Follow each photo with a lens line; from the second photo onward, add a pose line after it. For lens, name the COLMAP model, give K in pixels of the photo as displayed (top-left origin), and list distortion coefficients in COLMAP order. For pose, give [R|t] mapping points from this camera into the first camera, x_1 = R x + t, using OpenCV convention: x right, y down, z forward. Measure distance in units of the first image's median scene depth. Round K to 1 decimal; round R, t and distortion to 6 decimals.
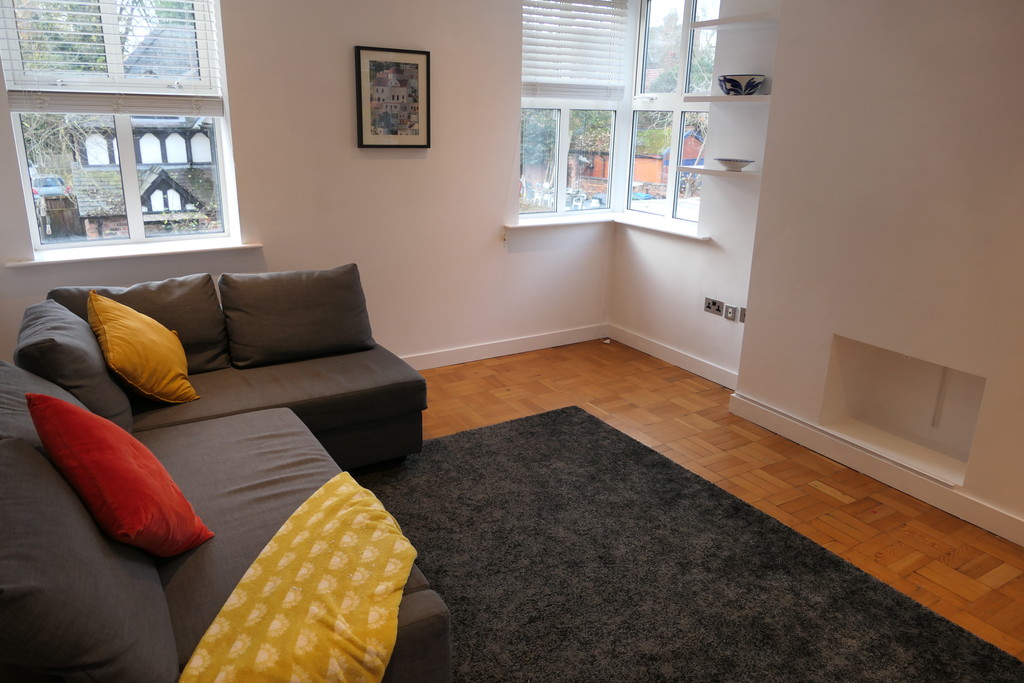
lens RADIAL K [[730.1, 0, 512.2], [0, 730.1, 337.7], [0, 0, 1]] dist [-0.012893, 0.003334]
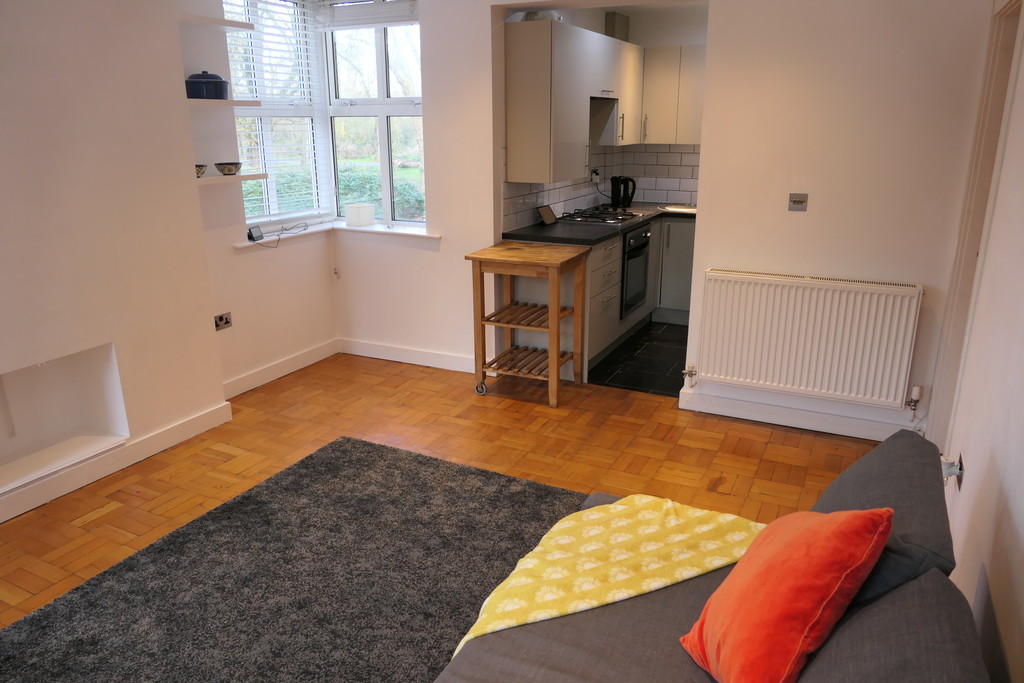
lens RADIAL K [[730.1, 0, 512.2], [0, 730.1, 337.7], [0, 0, 1]] dist [-0.012893, 0.003334]
pose [[-0.526097, -0.259732, 0.809791, -0.512424], [0.246762, 0.864630, 0.437635, -0.247723], [-0.813837, 0.430064, -0.390787, 0.768109]]
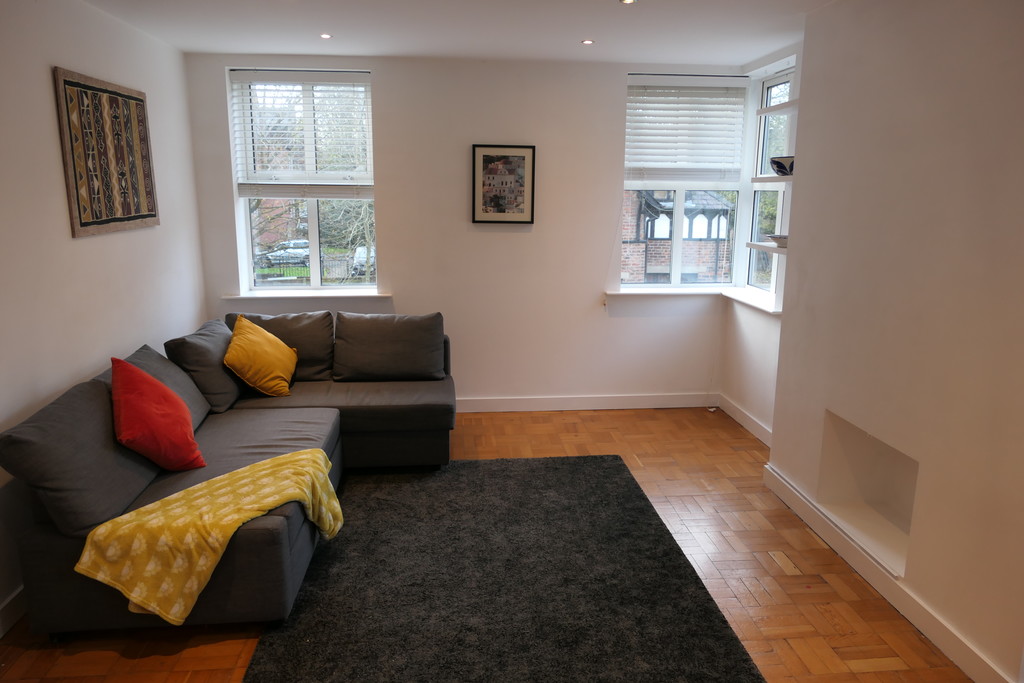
lens RADIAL K [[730.1, 0, 512.2], [0, 730.1, 337.7], [0, 0, 1]] dist [-0.012893, 0.003334]
pose [[0.897532, 0.073599, -0.434763, 0.475028], [-0.118469, 0.989969, -0.076982, 0.025839], [0.424736, 0.120600, 0.897249, -0.080552]]
